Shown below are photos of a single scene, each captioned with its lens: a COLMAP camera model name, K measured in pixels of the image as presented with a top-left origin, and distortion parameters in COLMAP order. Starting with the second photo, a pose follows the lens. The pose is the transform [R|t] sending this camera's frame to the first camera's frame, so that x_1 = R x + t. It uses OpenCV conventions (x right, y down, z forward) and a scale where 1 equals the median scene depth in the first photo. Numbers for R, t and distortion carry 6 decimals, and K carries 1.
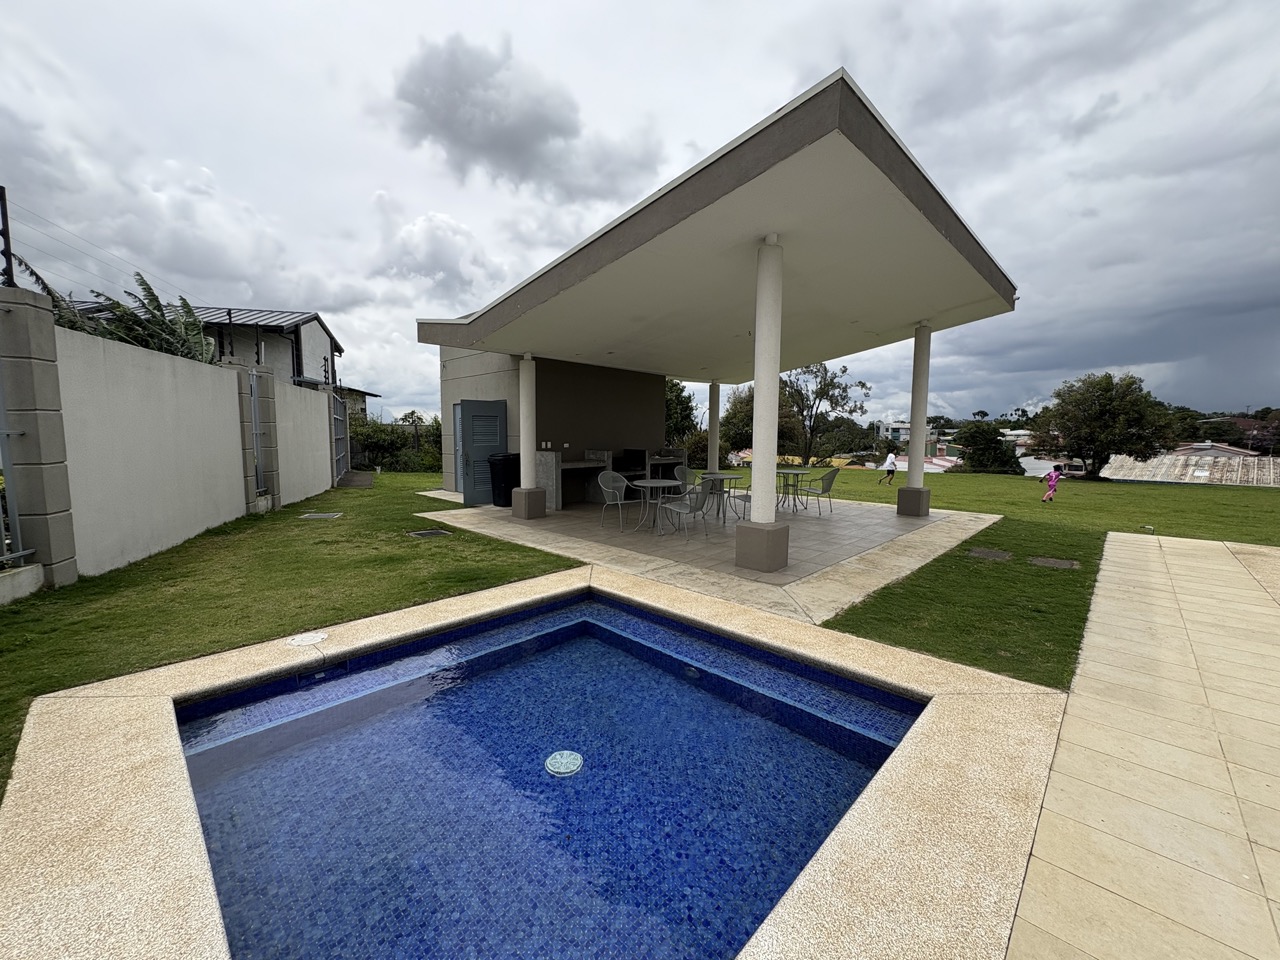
lens RADIAL K [[509.2, 0, 644.1], [0, 509.2, 475.5], [0, 0, 1]] dist [-0.003095, 0.000148]
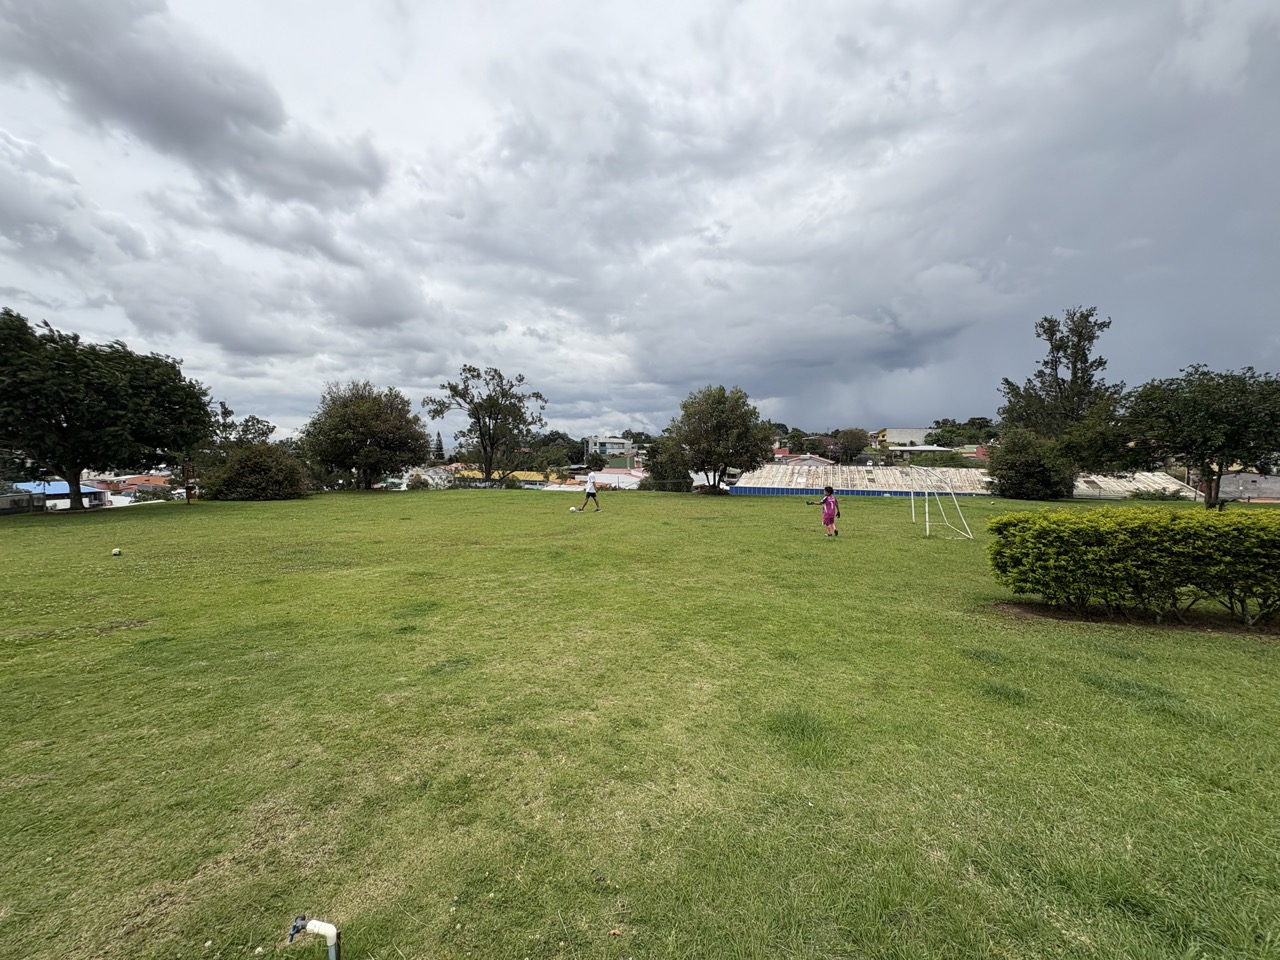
lens RADIAL K [[509.2, 0, 644.1], [0, 509.2, 475.5], [0, 0, 1]] dist [-0.003095, 0.000148]
pose [[0.866811, -0.025700, 0.497974, 0.148448], [0.039475, 0.999073, -0.017151, -0.008567], [-0.497072, 0.034524, 0.867022, 0.115664]]
